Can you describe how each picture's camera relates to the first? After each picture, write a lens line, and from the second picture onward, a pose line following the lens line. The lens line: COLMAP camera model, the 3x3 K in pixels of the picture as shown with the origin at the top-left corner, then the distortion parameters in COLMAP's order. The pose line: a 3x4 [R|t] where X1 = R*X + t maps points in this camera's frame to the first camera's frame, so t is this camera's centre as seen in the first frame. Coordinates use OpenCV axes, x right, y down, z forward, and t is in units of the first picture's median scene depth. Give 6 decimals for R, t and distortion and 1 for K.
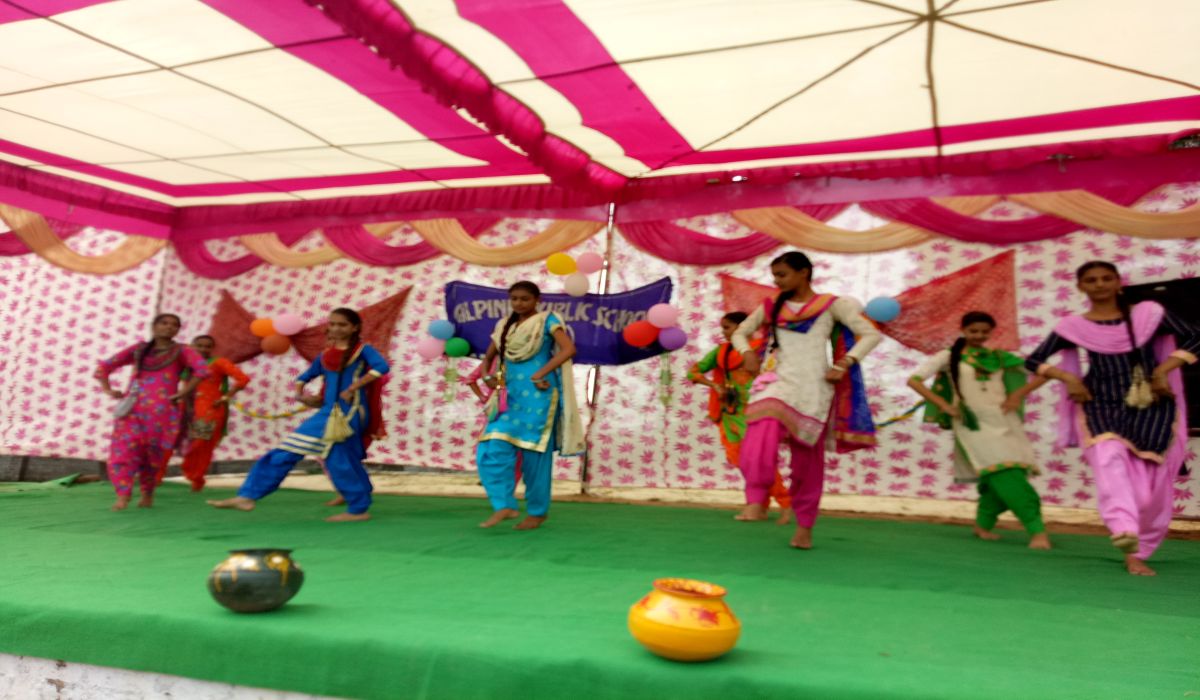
lens RADIAL K [[911.2, 0, 596.0], [0, 911.2, 366.4], [0, 0, 1]] dist [-0.002002, -0.005194]
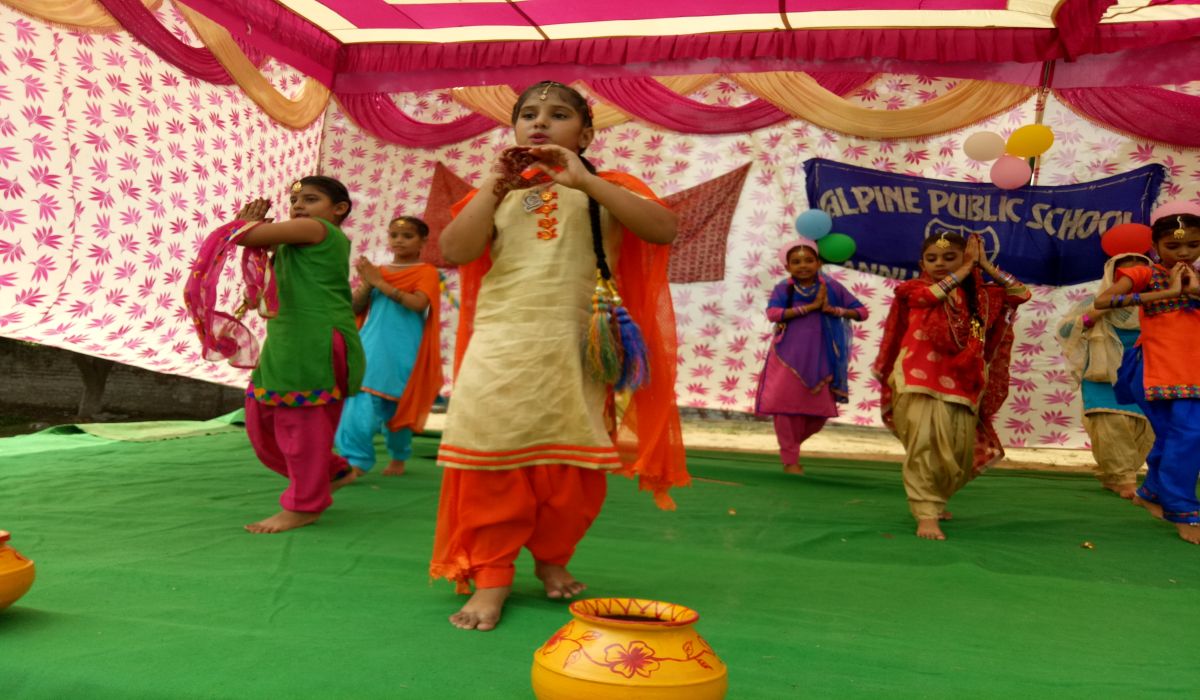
lens RADIAL K [[911.2, 0, 620.8], [0, 911.2, 400.7], [0, 0, 1]] dist [-0.002002, -0.005194]
pose [[0.996755, 0.030122, 0.074653, -0.369274], [-0.039367, 0.991295, 0.125638, 0.012329], [-0.070218, -0.128169, 0.989263, 0.277803]]
